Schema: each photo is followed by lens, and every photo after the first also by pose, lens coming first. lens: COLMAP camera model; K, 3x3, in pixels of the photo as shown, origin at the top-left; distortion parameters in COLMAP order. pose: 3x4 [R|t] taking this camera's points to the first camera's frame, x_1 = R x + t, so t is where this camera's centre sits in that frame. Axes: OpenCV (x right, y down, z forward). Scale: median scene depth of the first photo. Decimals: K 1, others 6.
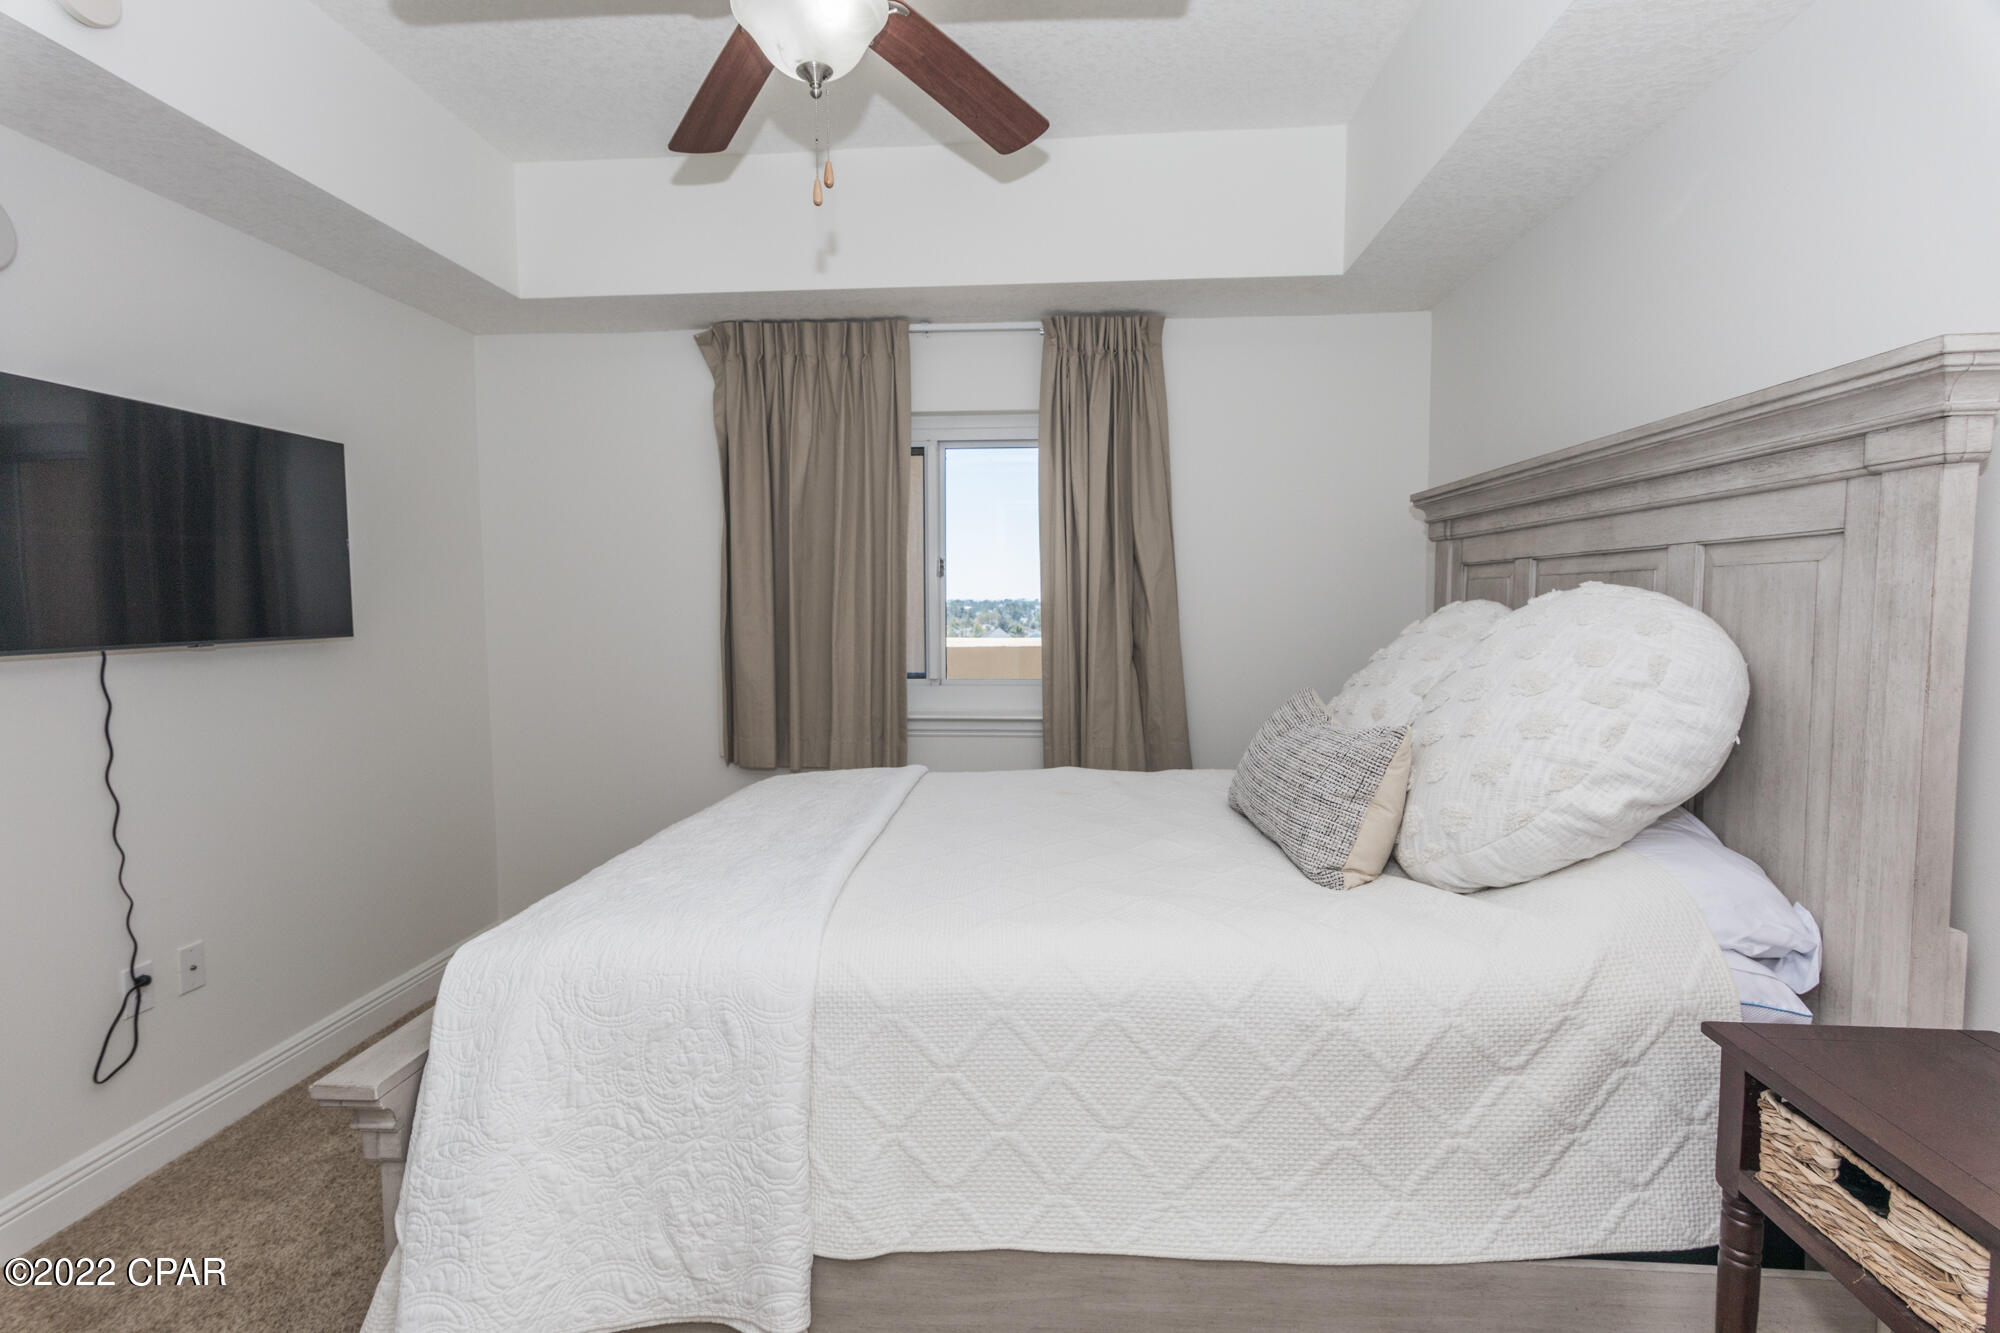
lens RADIAL K [[962.5, 0, 984.6], [0, 962.5, 660.1], [0, 0, 1]] dist [0.002104, 0.000486]
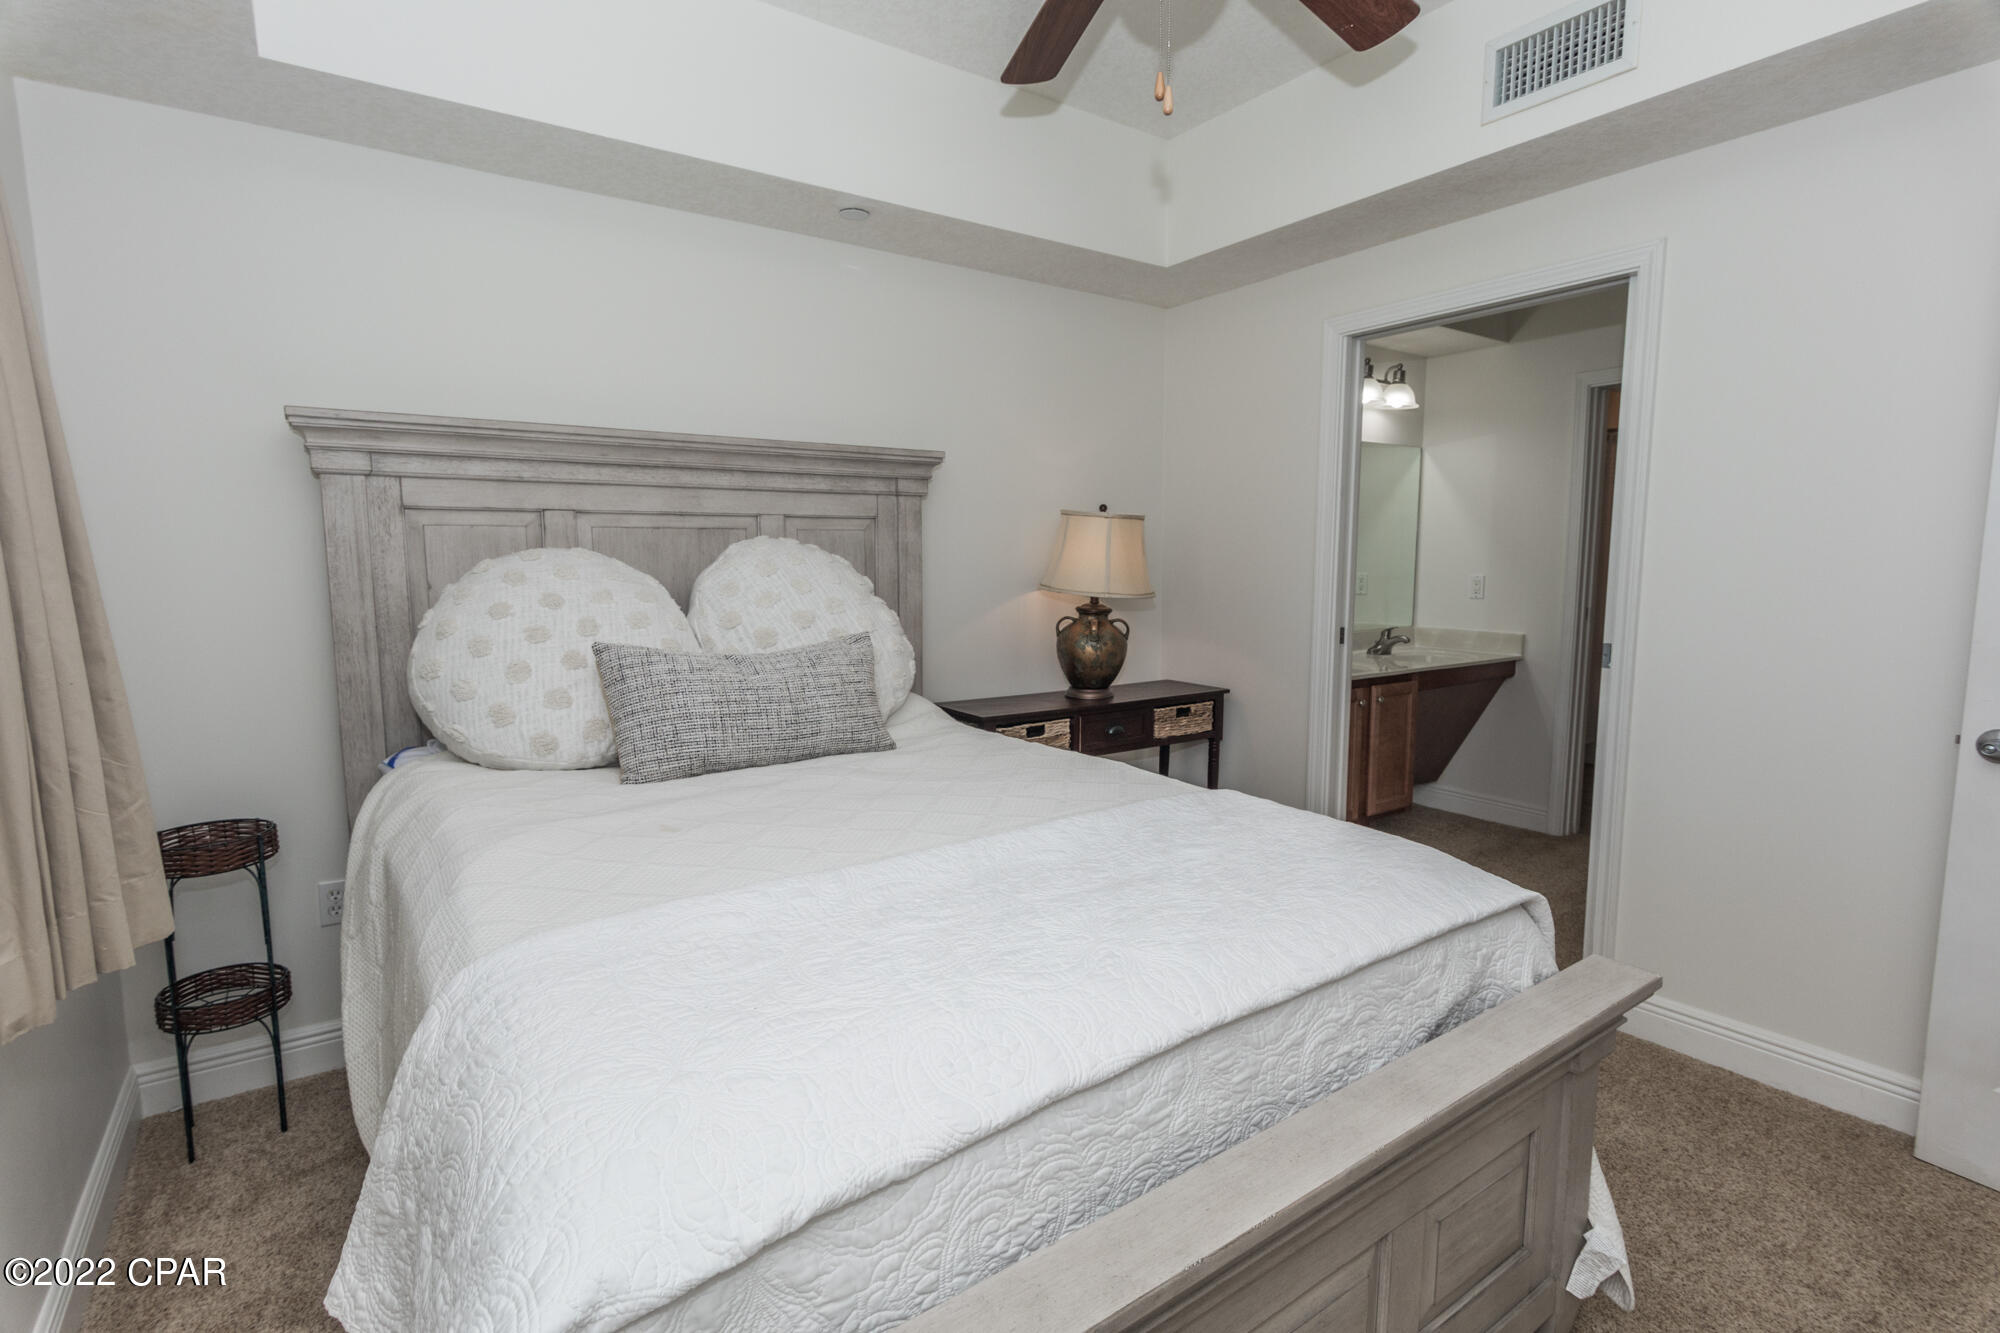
lens RADIAL K [[960.1, 0, 990.7], [0, 960.1, 669.3], [0, 0, 1]] dist [0.003631, -0.000421]
pose [[-0.636030, -0.087994, 0.766631, -0.636275], [0.053138, 0.986124, 0.157274, -0.075353], [-0.769832, 0.140769, -0.622529, 1.380082]]
